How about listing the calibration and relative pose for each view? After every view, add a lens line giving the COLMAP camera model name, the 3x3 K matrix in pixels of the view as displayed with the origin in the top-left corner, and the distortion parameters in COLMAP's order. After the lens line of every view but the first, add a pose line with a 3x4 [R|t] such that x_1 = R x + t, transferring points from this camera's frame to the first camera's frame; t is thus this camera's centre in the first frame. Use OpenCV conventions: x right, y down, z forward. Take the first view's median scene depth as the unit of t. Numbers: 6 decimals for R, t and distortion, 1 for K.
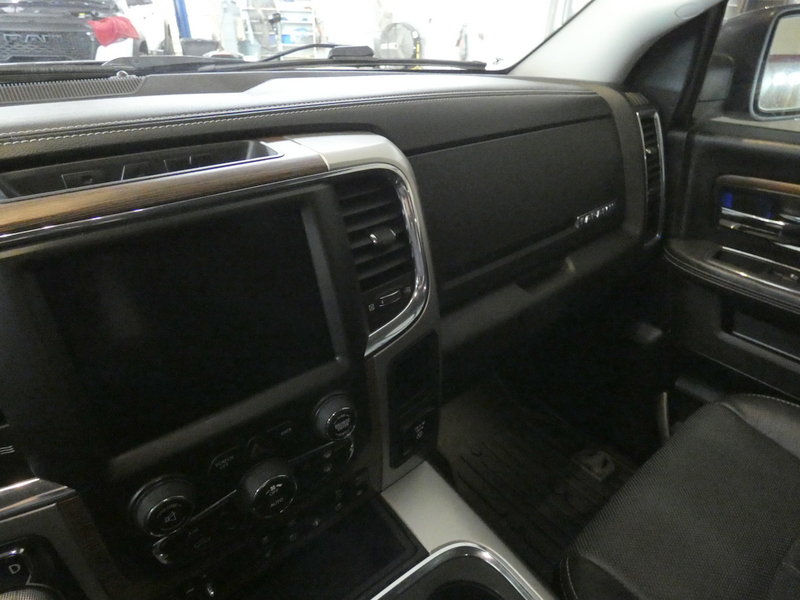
lens RADIAL K [[484.6, 0, 400.0], [0, 484.6, 300.0], [0, 0, 1]] dist [0.006181, -0.000358]
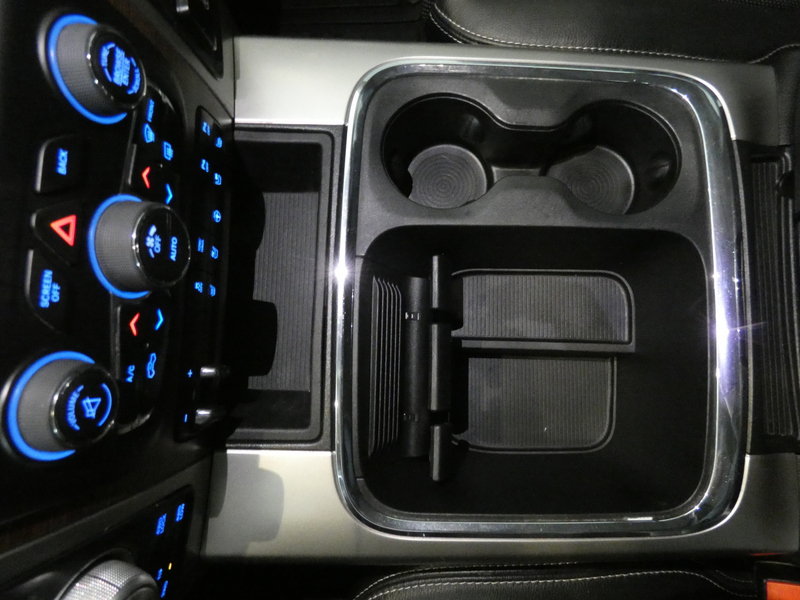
lens RADIAL K [[484.6, 0, 400.0], [0, 484.6, 300.0], [0, 0, 1]] dist [0.006181, -0.000358]
pose [[0.640060, -0.767793, 0.028588, -0.130727], [0.462131, 0.414440, 0.784012, 0.095569], [-0.613806, -0.488603, 0.620088, 0.396667]]
